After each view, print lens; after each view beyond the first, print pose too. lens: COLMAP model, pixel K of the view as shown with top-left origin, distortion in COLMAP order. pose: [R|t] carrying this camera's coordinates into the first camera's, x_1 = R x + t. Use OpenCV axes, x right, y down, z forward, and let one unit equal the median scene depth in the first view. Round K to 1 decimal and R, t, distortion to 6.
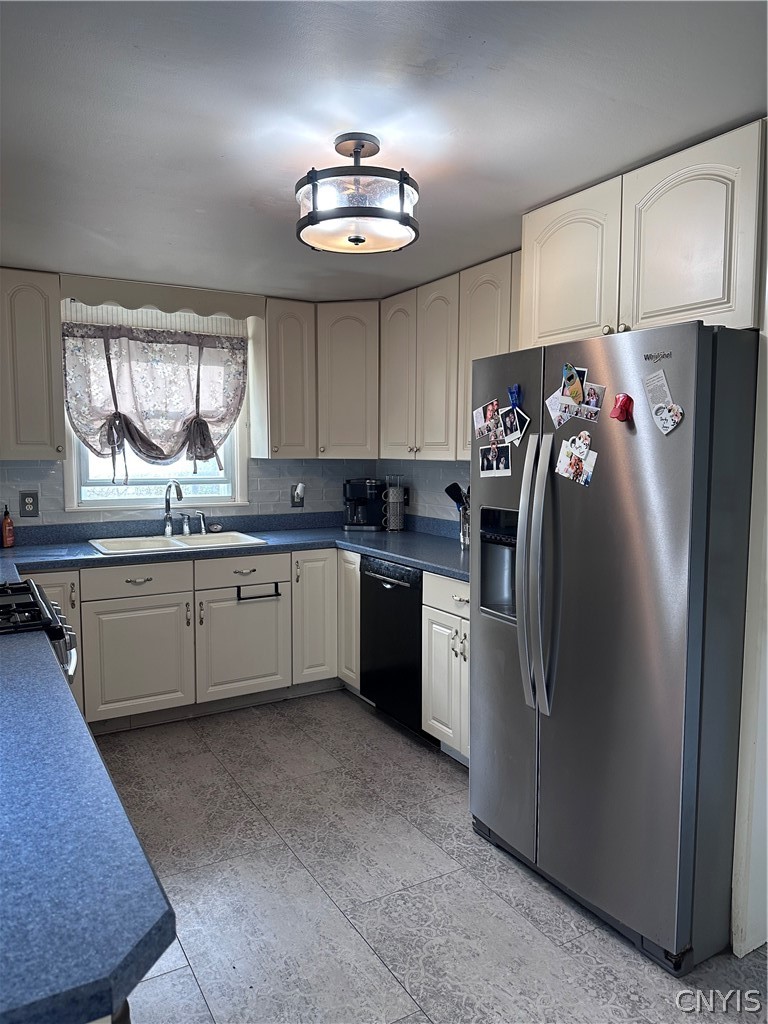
lens RADIAL K [[720.8, 0, 403.9], [0, 720.8, 511.2], [0, 0, 1]] dist [0.048596, -0.055222]
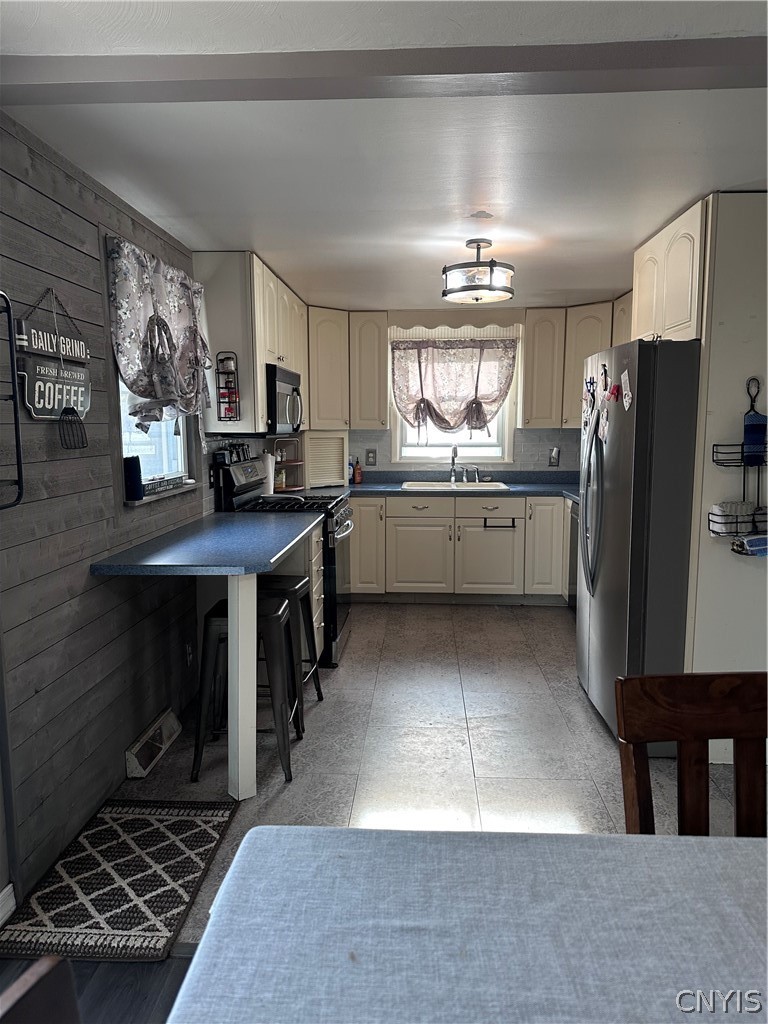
lens RADIAL K [[720.8, 0, 370.9], [0, 720.8, 519.8], [0, 0, 1]] dist [0.048596, -0.055222]
pose [[0.819121, 0.072220, -0.569057, 0.381662], [-0.042886, 0.996977, 0.064796, 0.023127], [0.572016, -0.028671, 0.819742, -0.294047]]
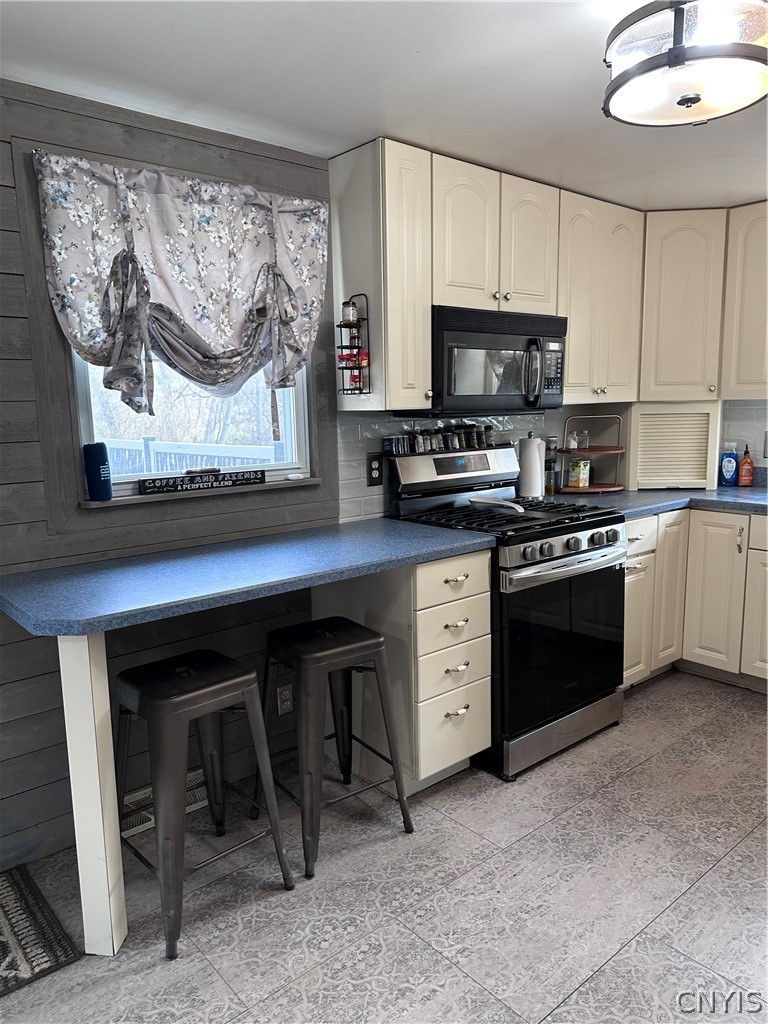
lens RADIAL K [[720.8, 0, 361.0], [0, 720.8, 518.9], [0, 0, 1]] dist [0.048596, -0.055222]
pose [[0.148603, 0.150637, -0.977356, 0.351658], [-0.058743, 0.987929, 0.143335, -0.018382], [0.987151, 0.036113, 0.155658, 0.291065]]
